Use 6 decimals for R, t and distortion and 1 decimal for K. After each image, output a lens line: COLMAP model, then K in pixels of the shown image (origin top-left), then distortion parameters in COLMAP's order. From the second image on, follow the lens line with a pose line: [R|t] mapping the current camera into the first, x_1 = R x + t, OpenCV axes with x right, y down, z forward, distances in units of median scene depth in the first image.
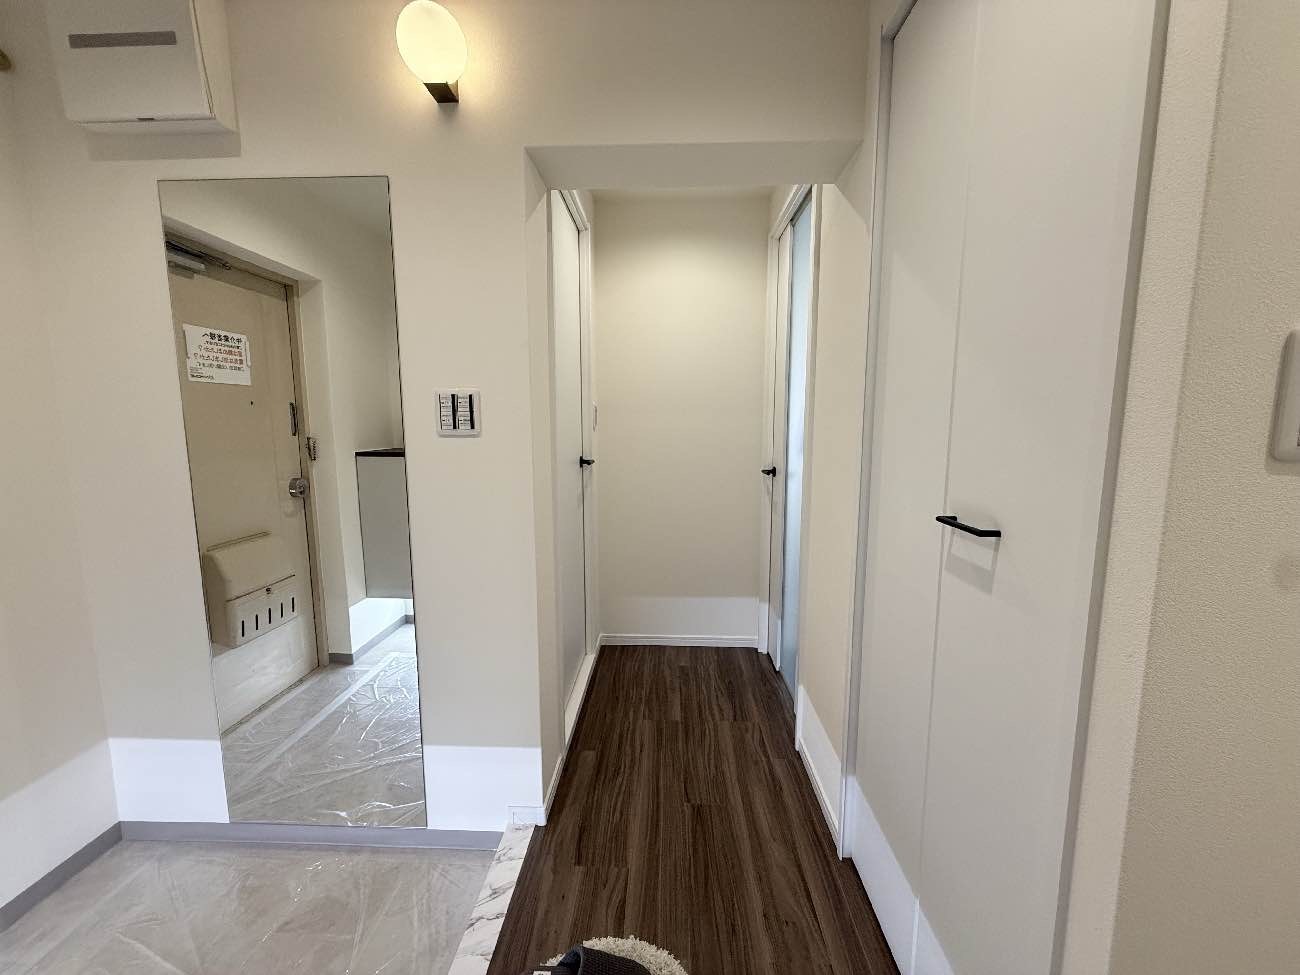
lens RADIAL K [[519.3, 0, 648.6], [0, 519.3, 486.5], [0, 0, 1]] dist [0.000018, 0.000127]
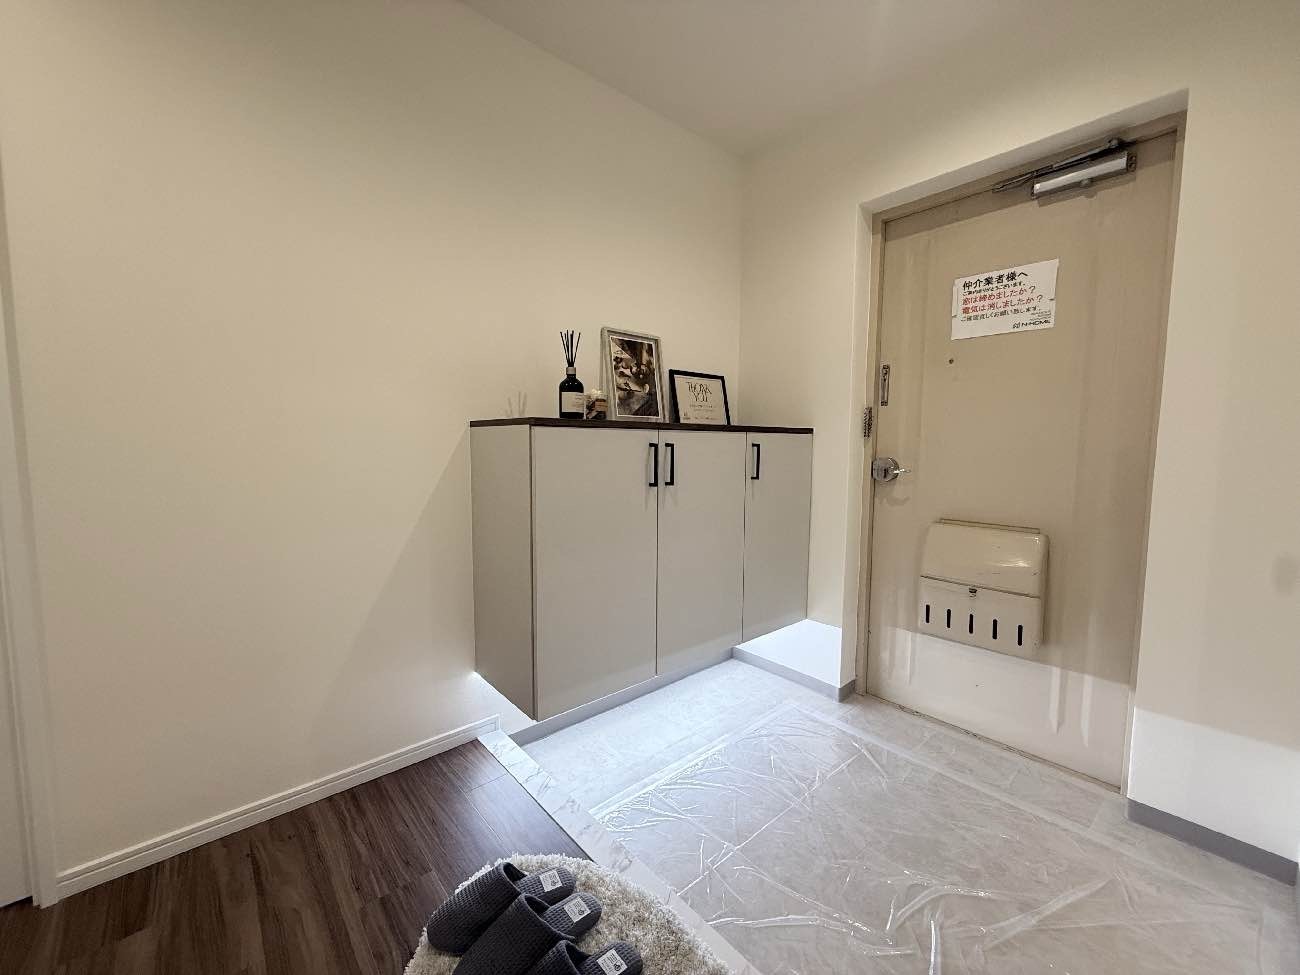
lens RADIAL K [[519.3, 0, 648.6], [0, 519.3, 486.5], [0, 0, 1]] dist [0.000018, 0.000127]
pose [[-0.728193, 0.053185, -0.683306, 0.159865], [-0.091452, 0.980529, 0.173779, 0.035878], [0.679244, 0.189034, -0.709150, 0.645880]]
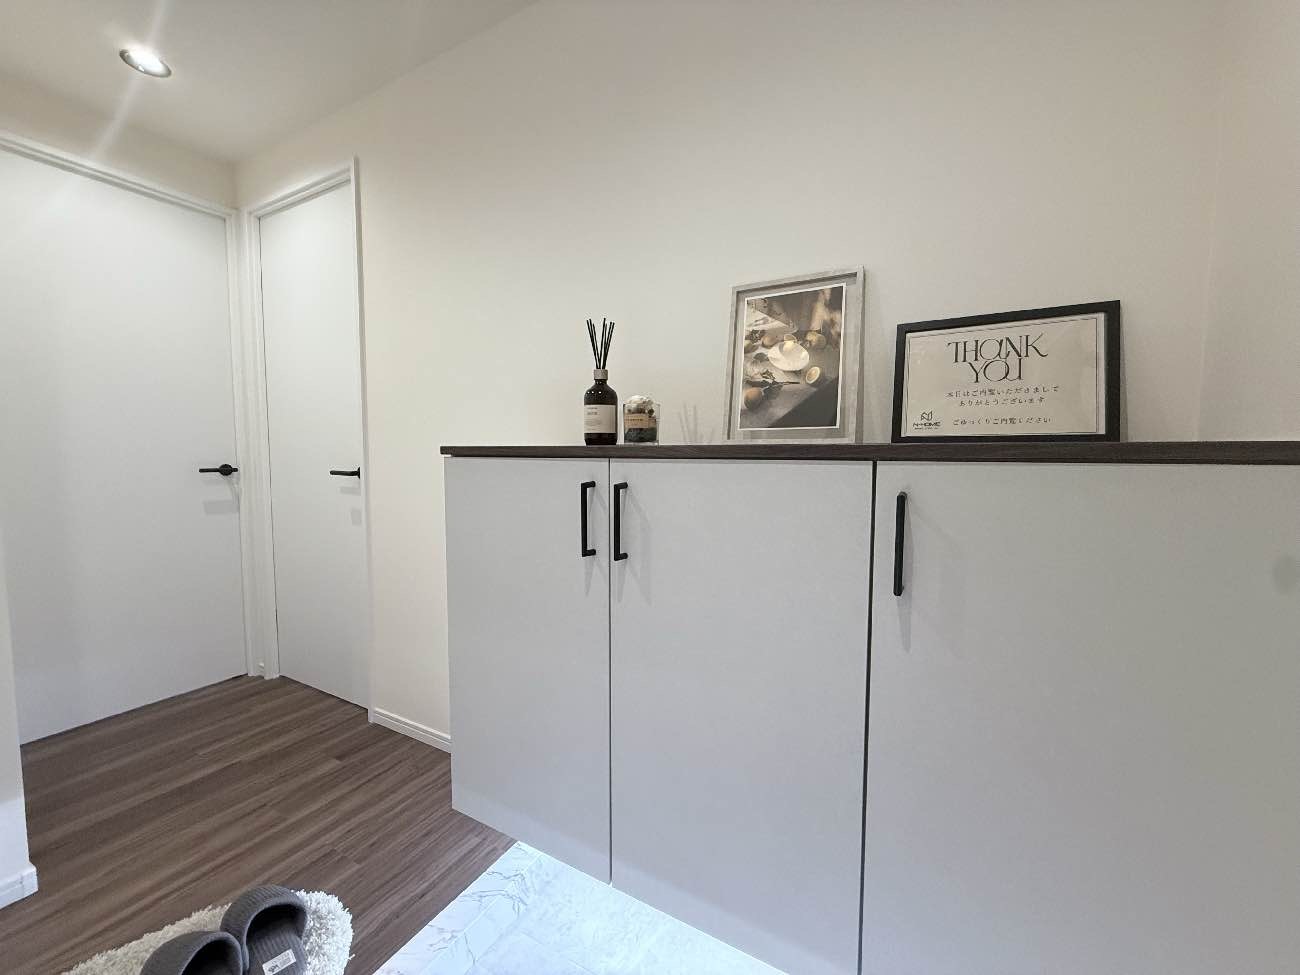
lens RADIAL K [[519.3, 0, 648.6], [0, 519.3, 486.5], [0, 0, 1]] dist [0.000018, 0.000127]
pose [[-0.891201, -0.032400, 0.452450, -0.664789], [0.054532, 0.982559, 0.177774, 0.033036], [-0.450319, 0.183106, -0.873891, 0.450286]]
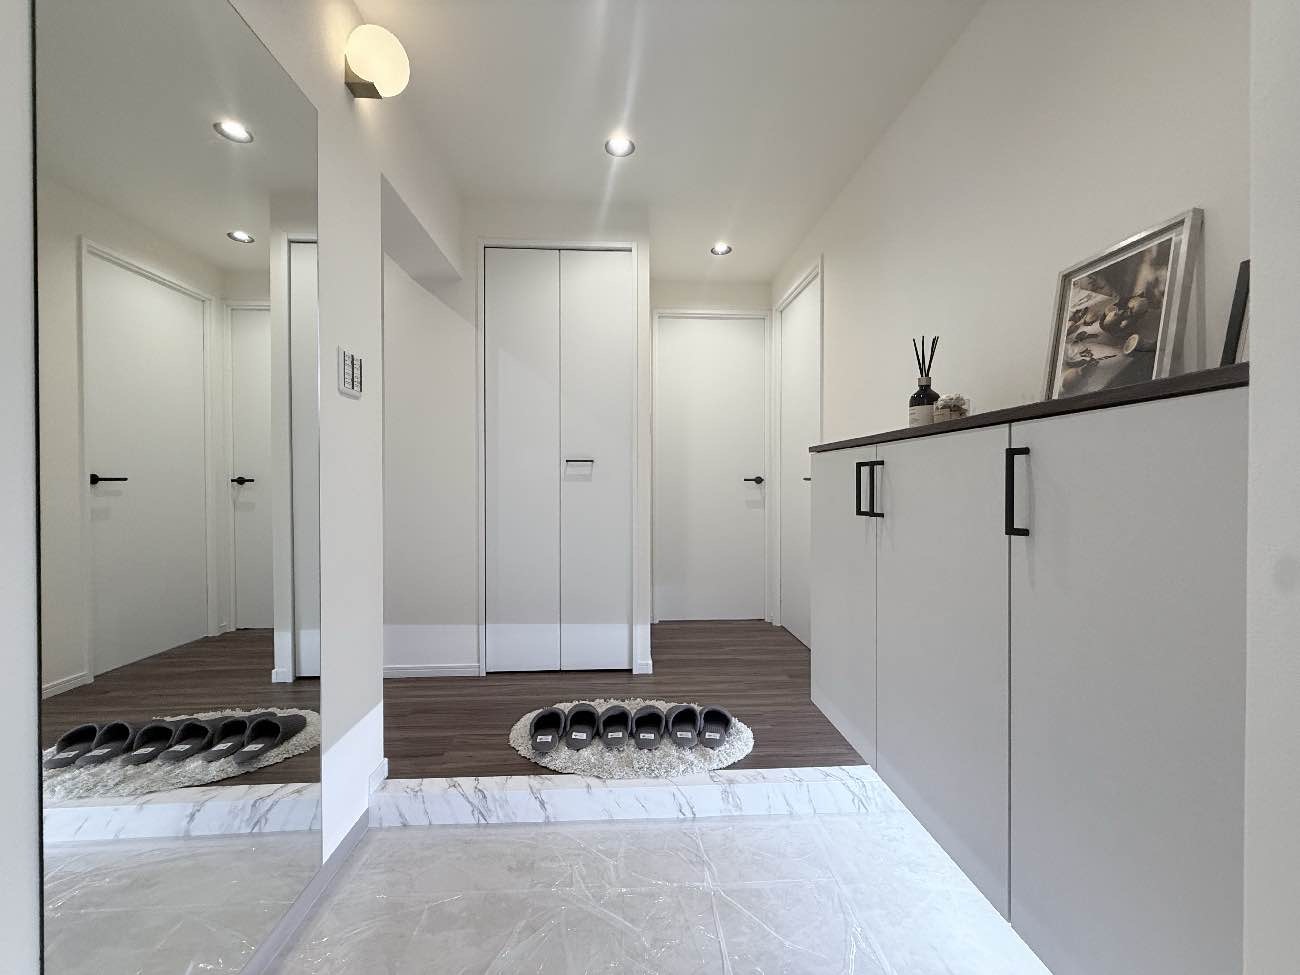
lens RADIAL K [[519.3, 0, 648.6], [0, 519.3, 486.5], [0, 0, 1]] dist [0.000018, 0.000127]
pose [[-0.097805, -0.005358, 0.995191, -1.031211], [0.125701, 0.991910, 0.017694, 0.094937], [-0.987235, 0.126827, -0.096340, 0.398879]]
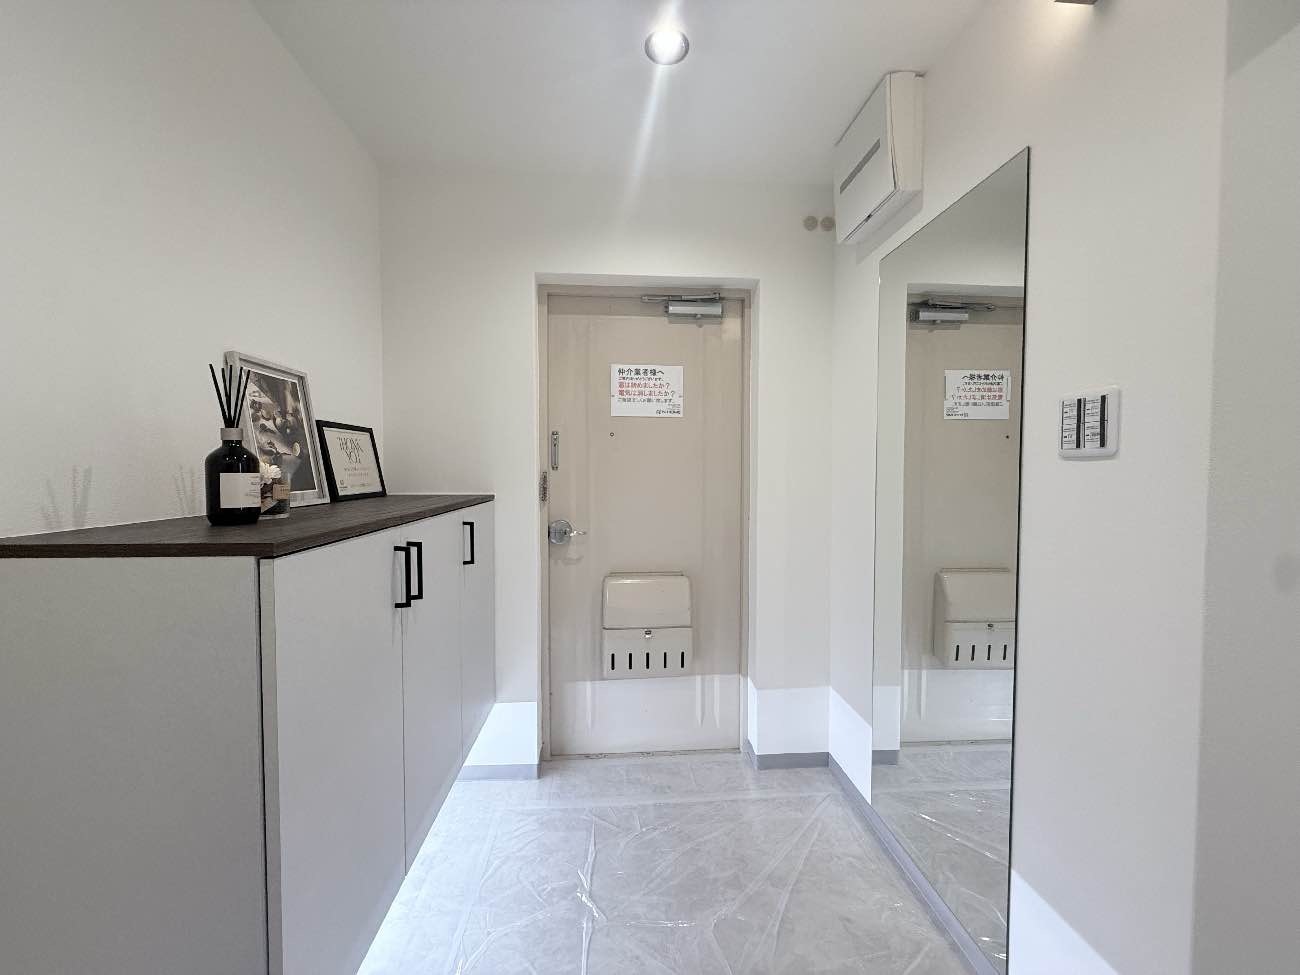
lens RADIAL K [[519.3, 0, 648.6], [0, 519.3, 486.5], [0, 0, 1]] dist [0.000018, 0.000127]
pose [[0.109899, 0.036266, -0.993281, 0.186901], [-0.125879, 0.991795, 0.022284, -0.001451], [0.985940, 0.122584, 0.113563, 0.256506]]
